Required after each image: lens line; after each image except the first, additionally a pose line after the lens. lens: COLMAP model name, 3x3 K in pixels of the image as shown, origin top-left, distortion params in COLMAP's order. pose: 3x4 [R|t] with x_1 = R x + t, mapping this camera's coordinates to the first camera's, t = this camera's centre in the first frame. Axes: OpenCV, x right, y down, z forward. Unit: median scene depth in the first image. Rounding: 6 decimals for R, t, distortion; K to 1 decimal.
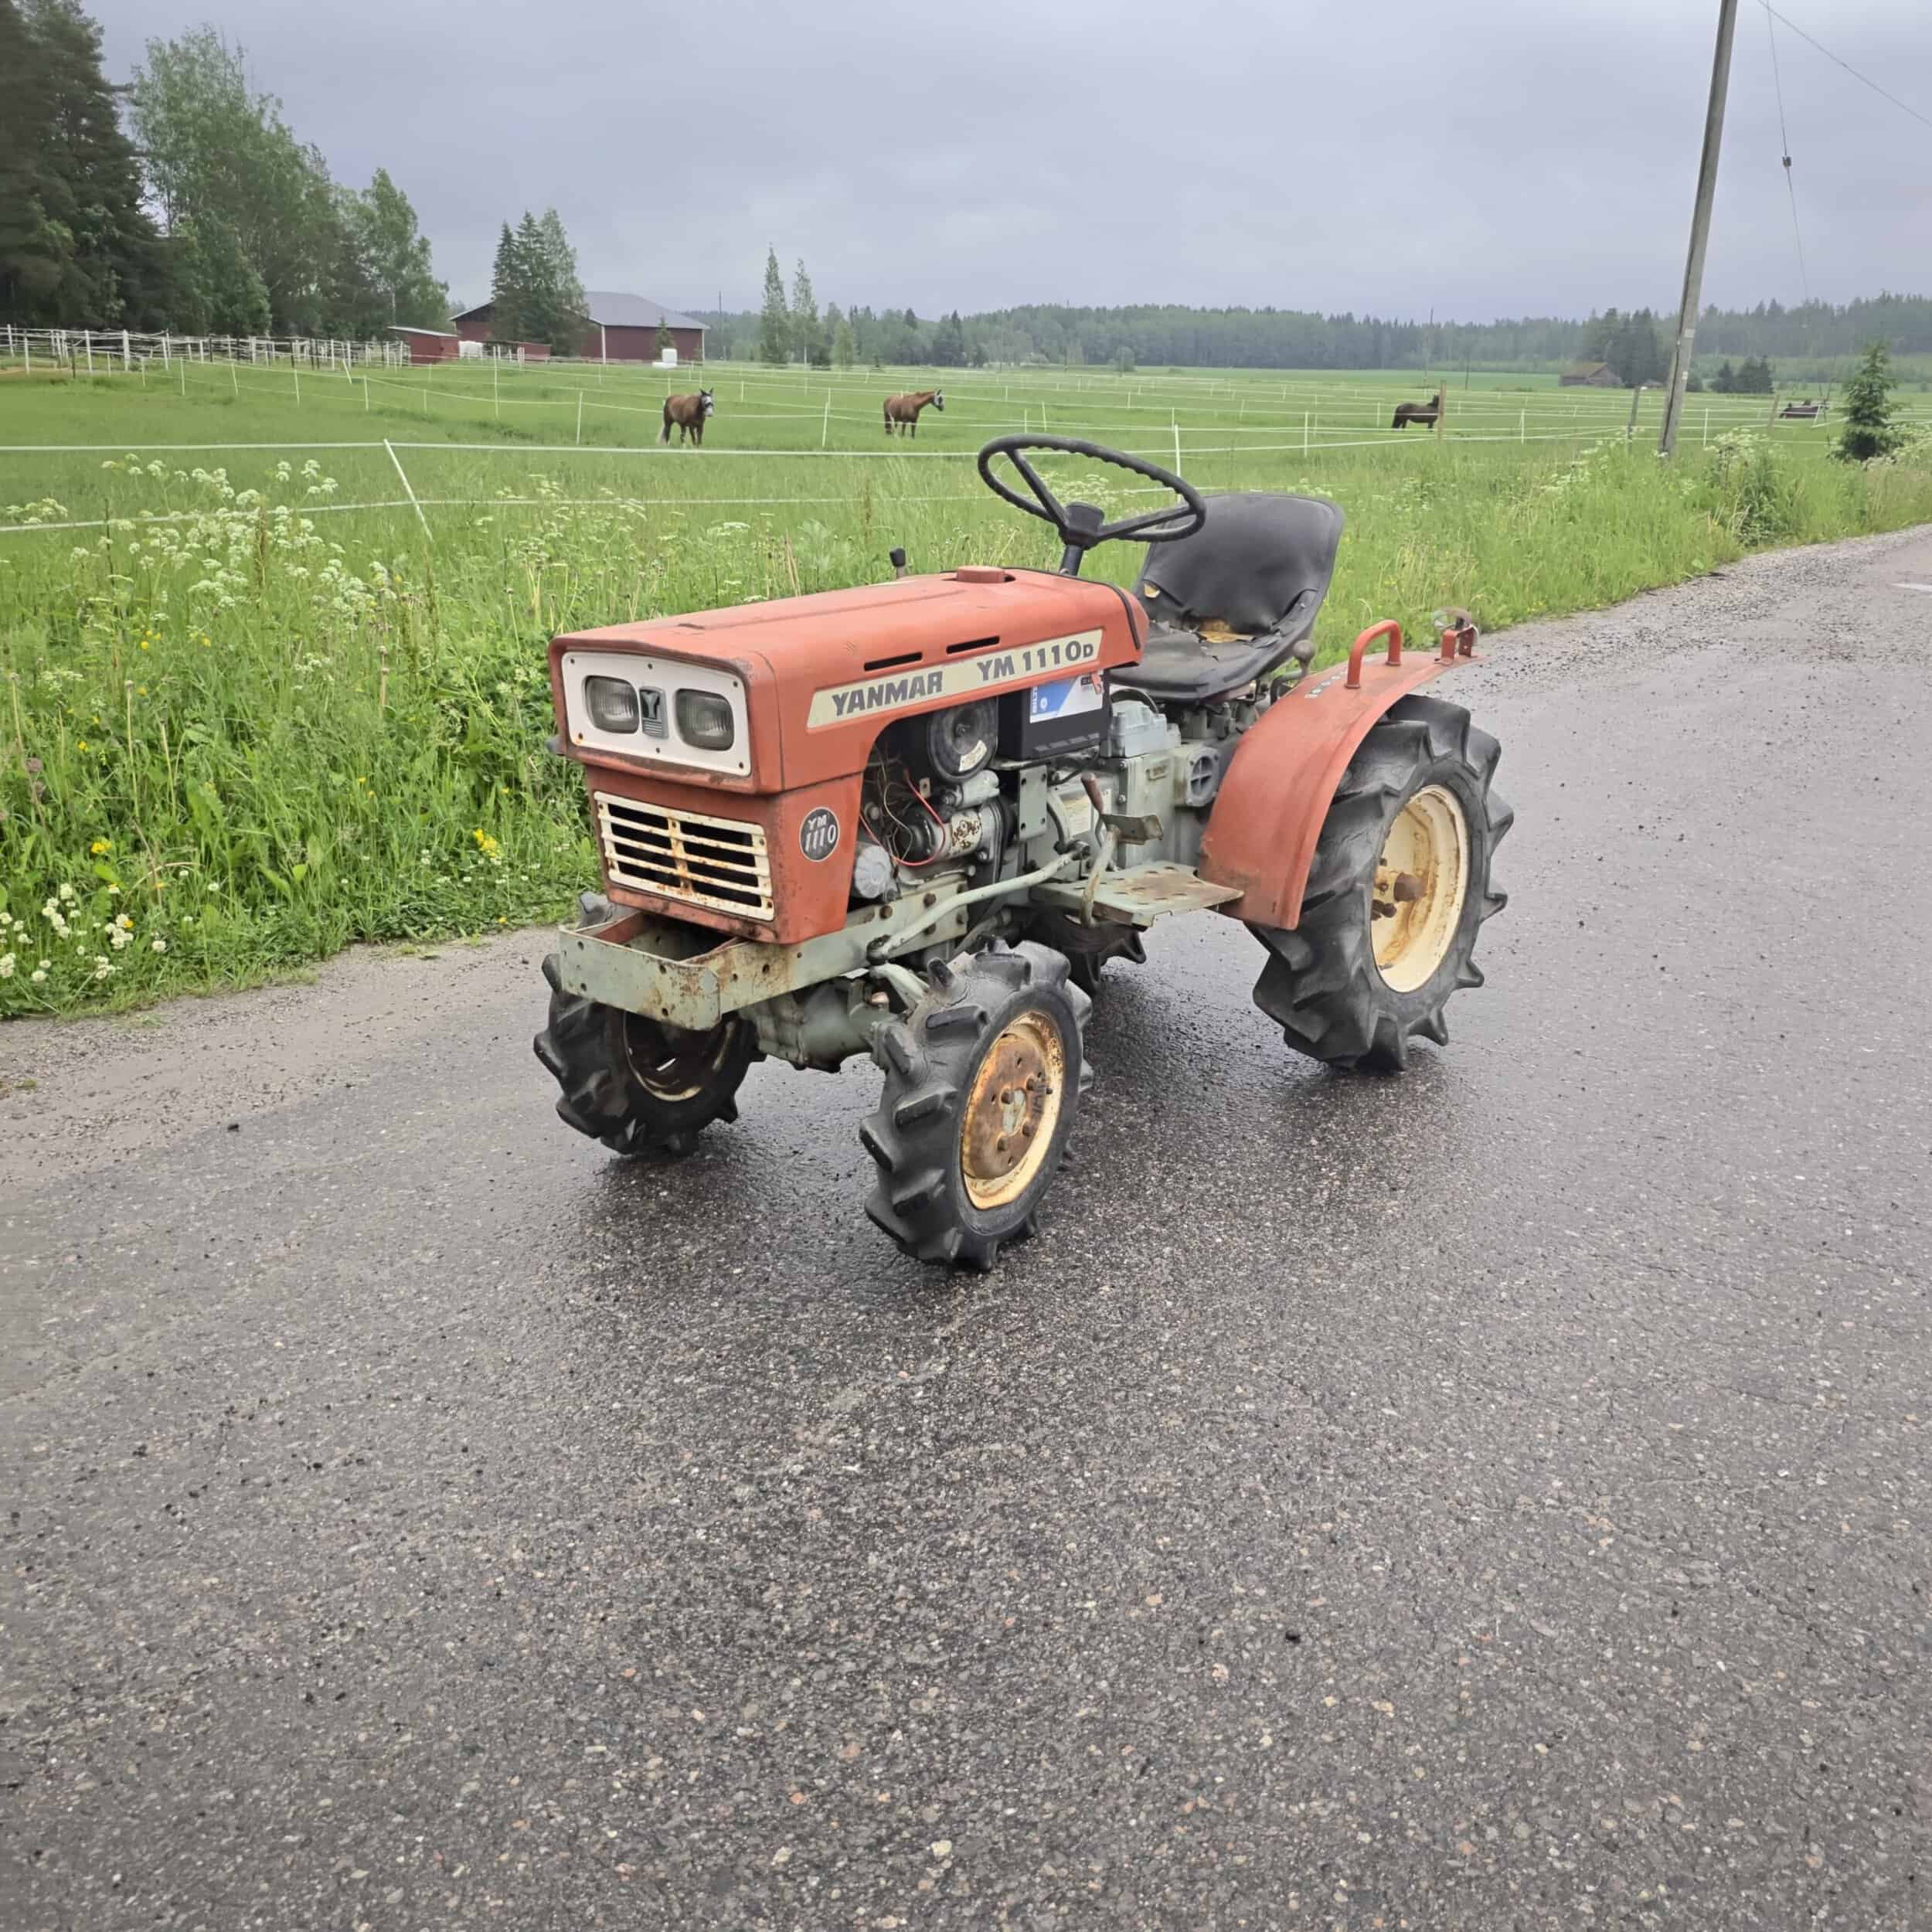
lens RADIAL K [[1775.1, 0, 976.3], [0, 1775.1, 1004.9], [0, 0, 1]] dist [-0.001952, 0.023205]
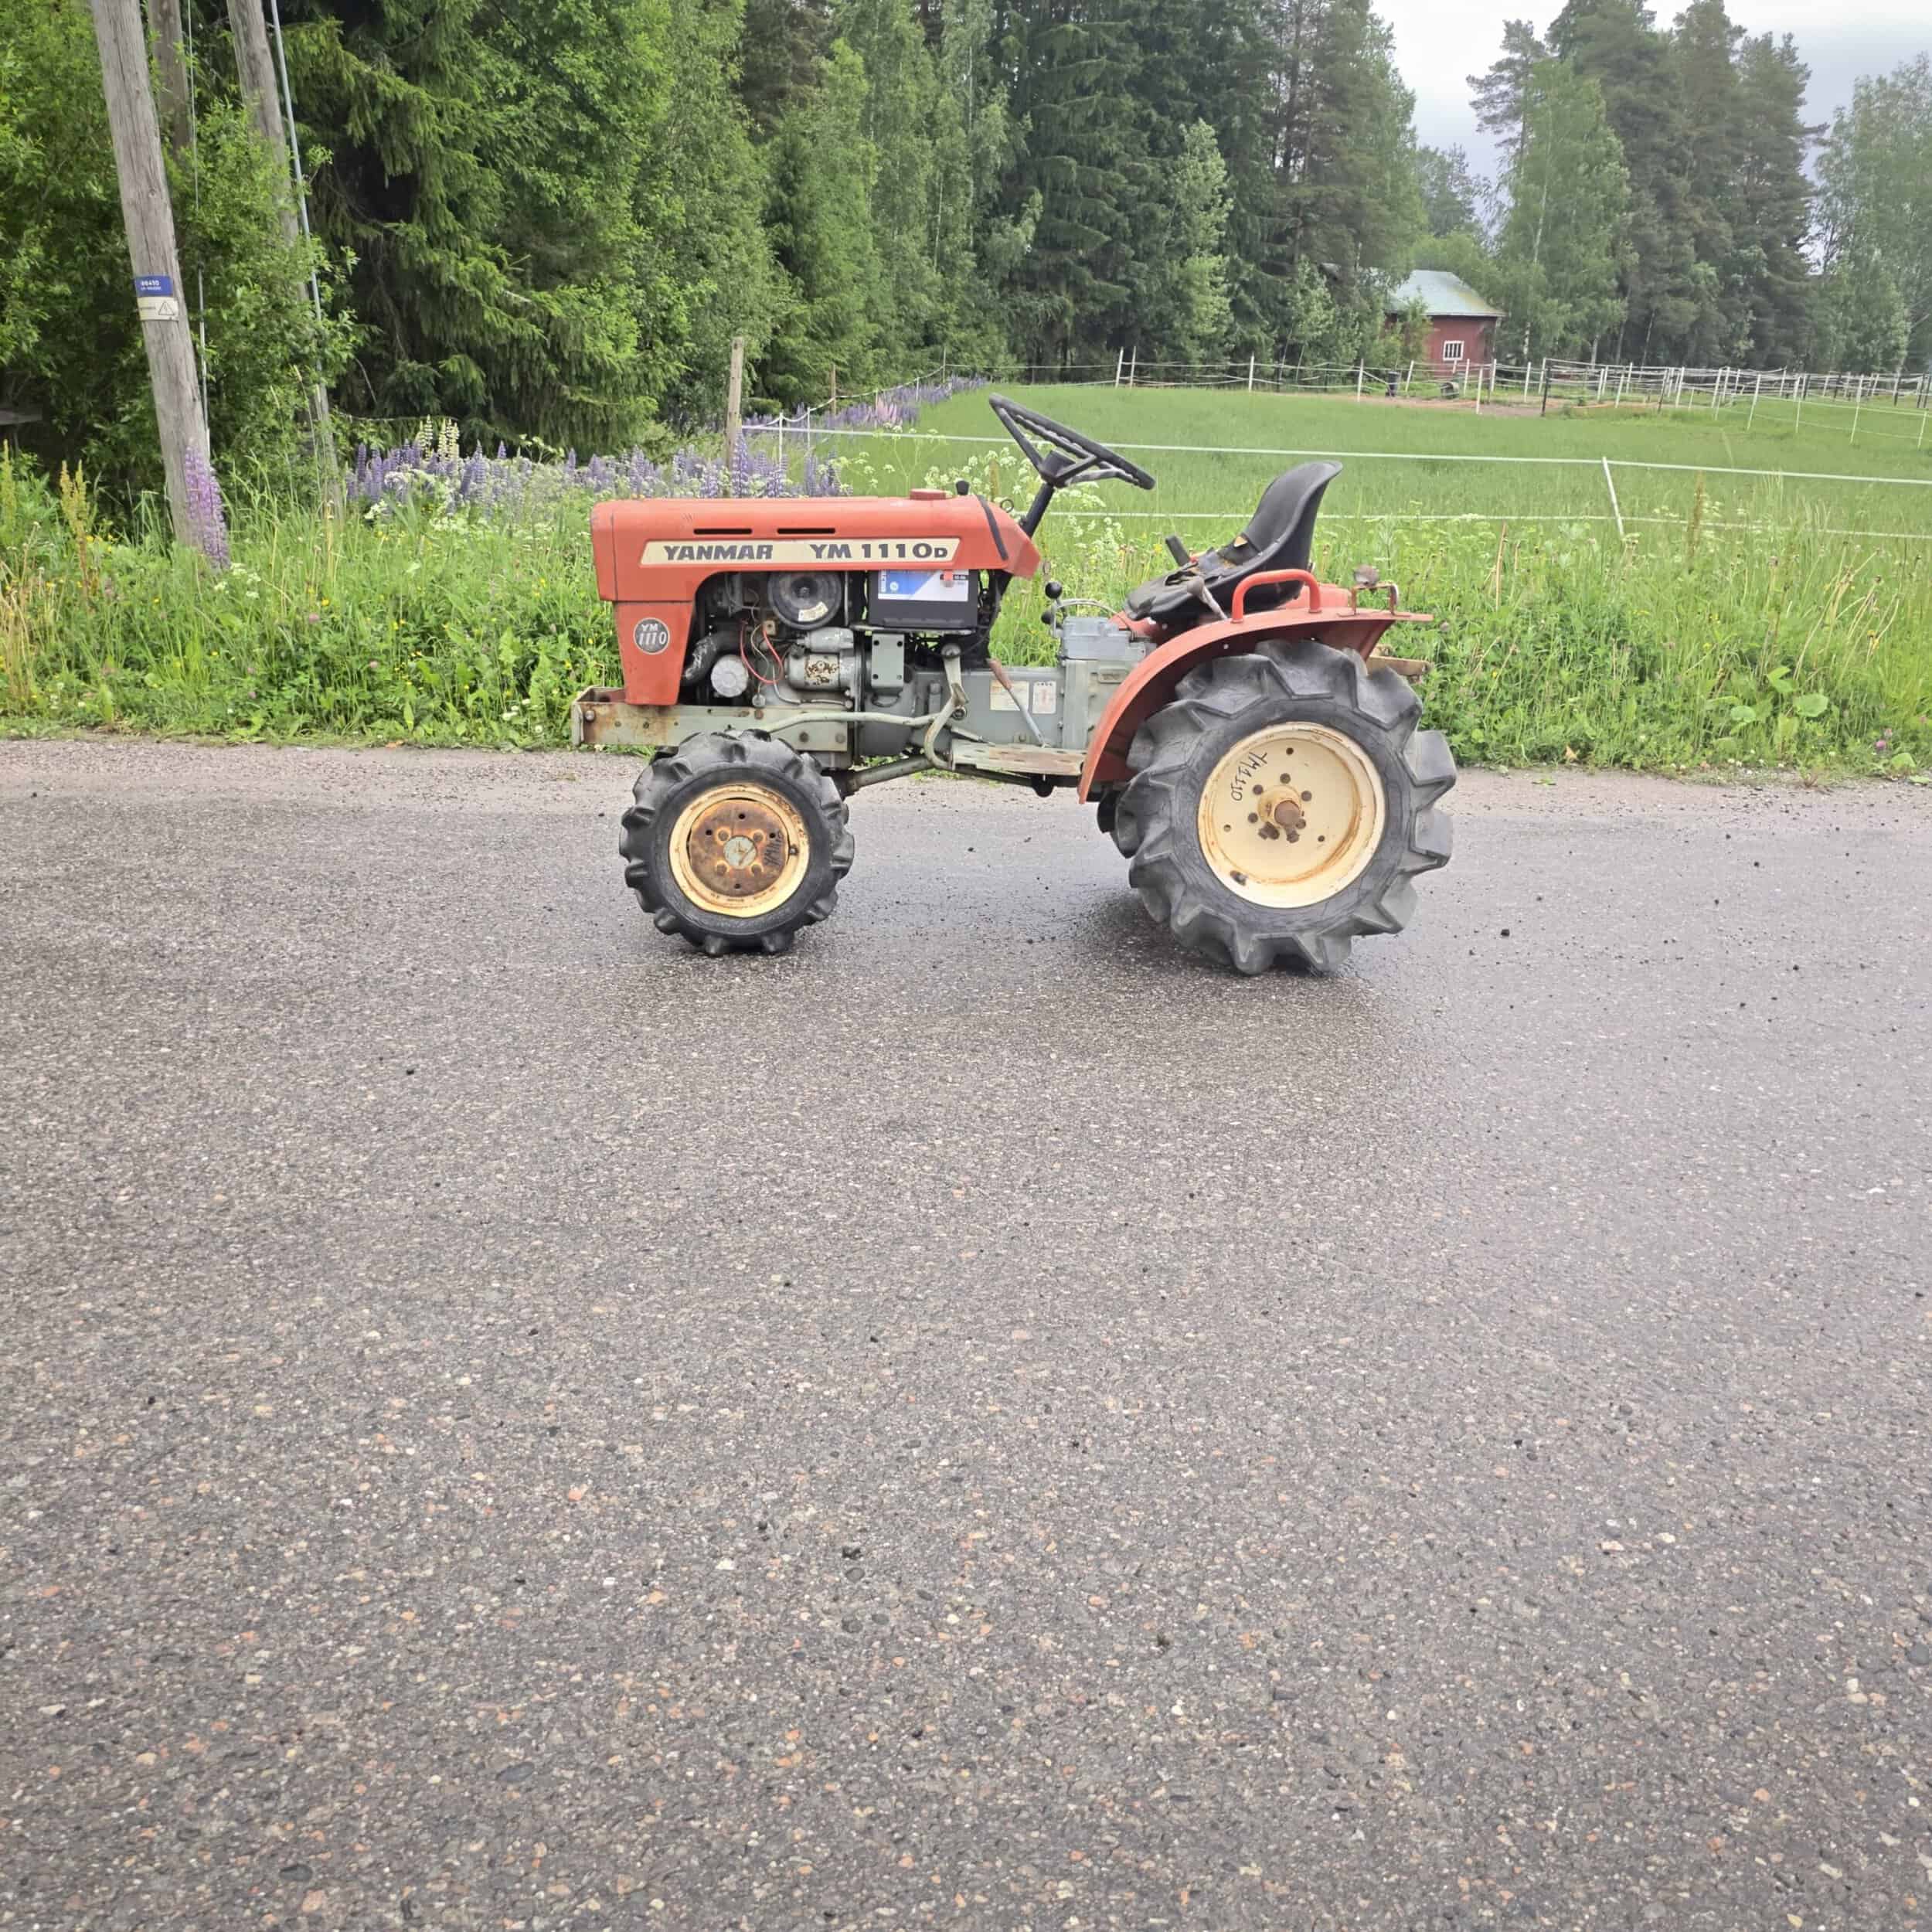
lens RADIAL K [[1805.1, 0, 955.8], [0, 1805.1, 998.7], [0, 0, 1]] dist [0.012261, -0.003510]
pose [[0.675518, 0.245665, -0.695215, 1.180919], [-0.265058, 0.960744, 0.081945, 0.007873], [0.688055, 0.128917, 0.714116, 0.092354]]
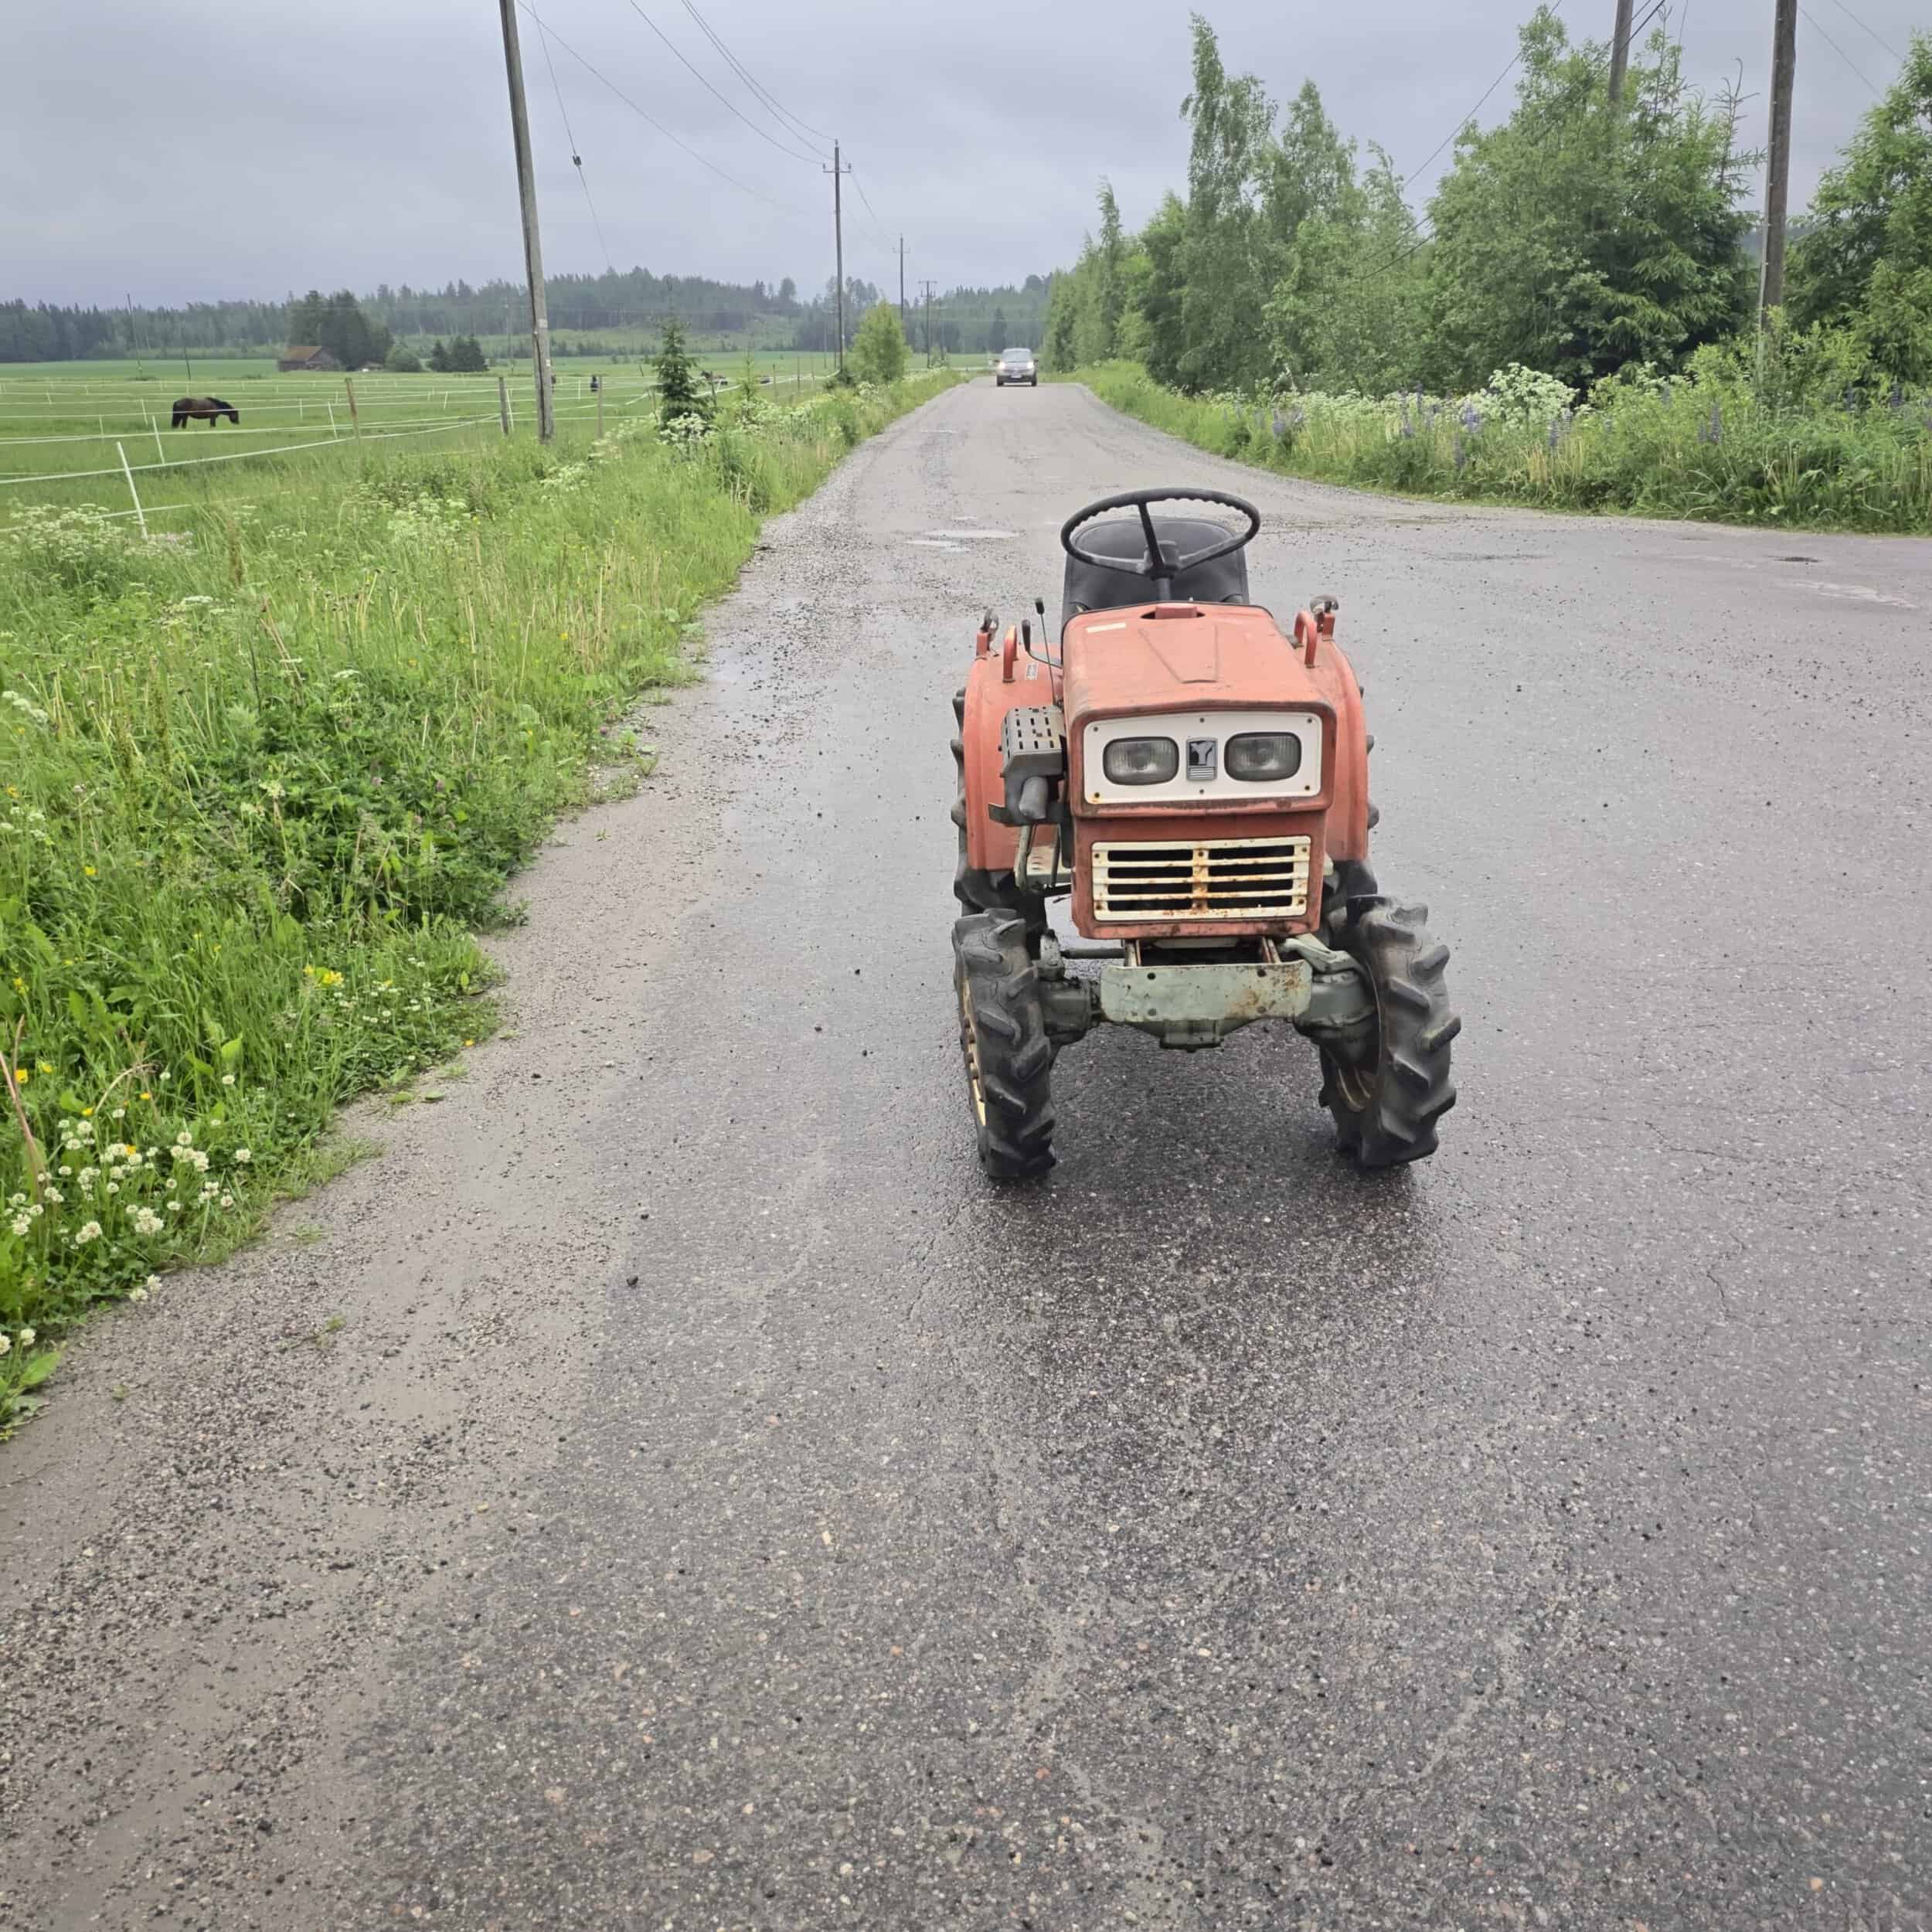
lens RADIAL K [[1805.1, 0, 955.8], [0, 1805.1, 998.7], [0, 0, 1]] dist [0.012261, -0.003510]
pose [[0.803721, -0.235365, 0.546476, -0.917969], [0.235931, 0.969213, 0.070445, -0.124811], [-0.546232, 0.072312, 0.834507, 0.110852]]
